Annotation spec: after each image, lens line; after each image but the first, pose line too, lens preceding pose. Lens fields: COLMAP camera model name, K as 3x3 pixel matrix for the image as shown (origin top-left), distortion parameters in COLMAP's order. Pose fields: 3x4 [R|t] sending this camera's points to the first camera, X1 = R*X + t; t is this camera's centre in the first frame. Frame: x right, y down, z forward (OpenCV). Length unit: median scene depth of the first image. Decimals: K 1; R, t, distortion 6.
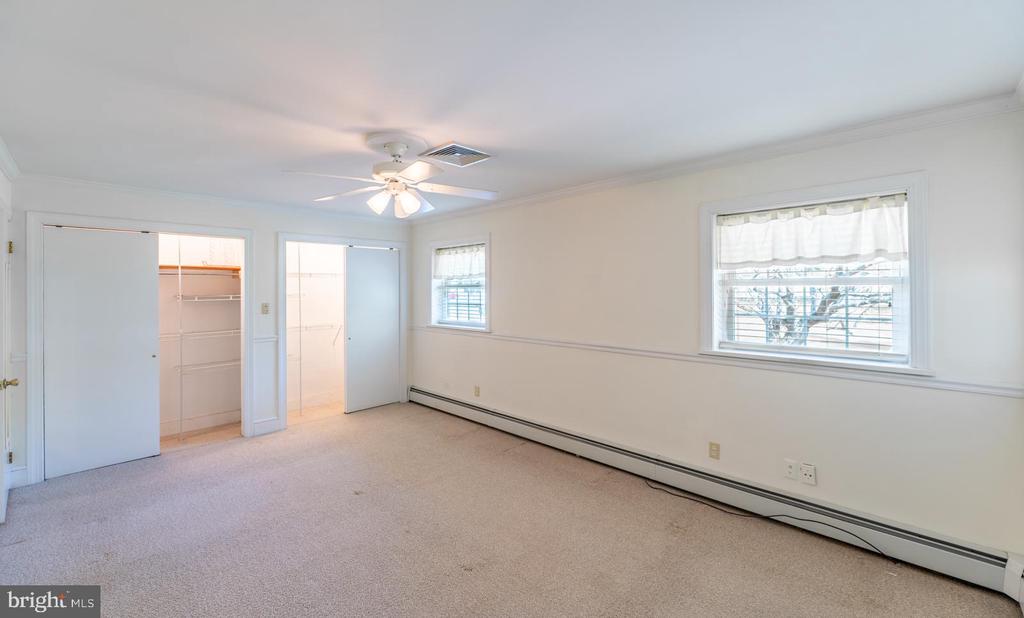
lens RADIAL K [[433.0, 0, 515.6], [0, 433.0, 291.0], [0, 0, 1]] dist [0.003417, 0.000149]
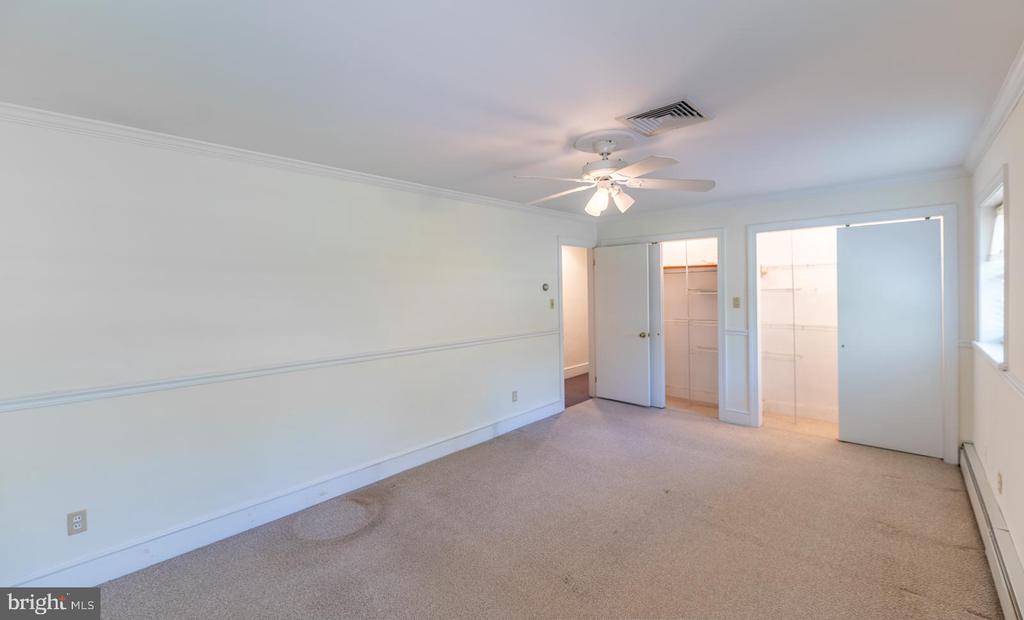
lens RADIAL K [[433.0, 0, 506.9], [0, 433.0, 291.3], [0, 0, 1]] dist [0.003417, 0.000149]
pose [[0.005221, 0.010136, -0.999935, 0.439526], [0.012794, 0.999866, 0.010203, -0.003465], [0.999905, -0.012846, 0.005091, 0.454772]]
